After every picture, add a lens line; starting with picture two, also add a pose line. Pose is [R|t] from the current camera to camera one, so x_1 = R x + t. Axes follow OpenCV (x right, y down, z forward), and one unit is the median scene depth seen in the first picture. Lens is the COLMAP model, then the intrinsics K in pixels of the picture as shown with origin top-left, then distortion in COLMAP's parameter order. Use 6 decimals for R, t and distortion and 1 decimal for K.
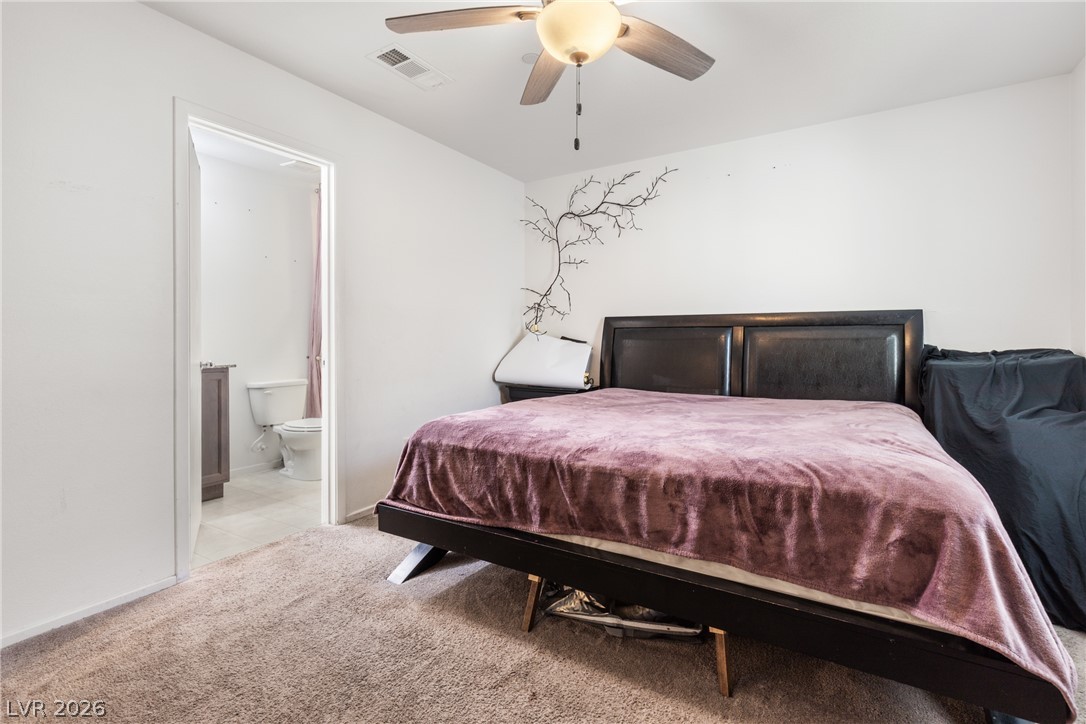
lens RADIAL K [[497.7, 0, 543.0], [0, 497.7, 336.8], [0, 0, 1]] dist [-0.000497, 0.000096]
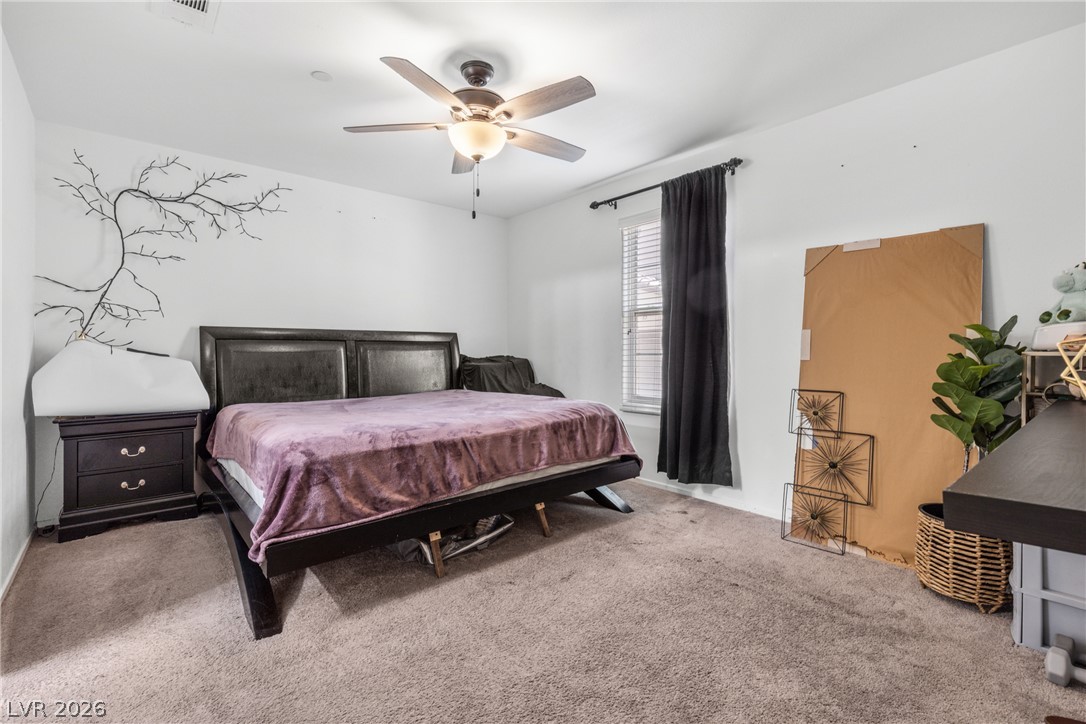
lens RADIAL K [[486.8, 0, 552.1], [0, 486.8, 349.5], [0, 0, 1]] dist [0.000817, -0.000226]
pose [[0.301495, 0.001872, 0.953466, -1.088896], [-0.000456, 0.999998, -0.001819, 0.005730], [-0.953468, 0.000113, 0.301495, 0.332768]]
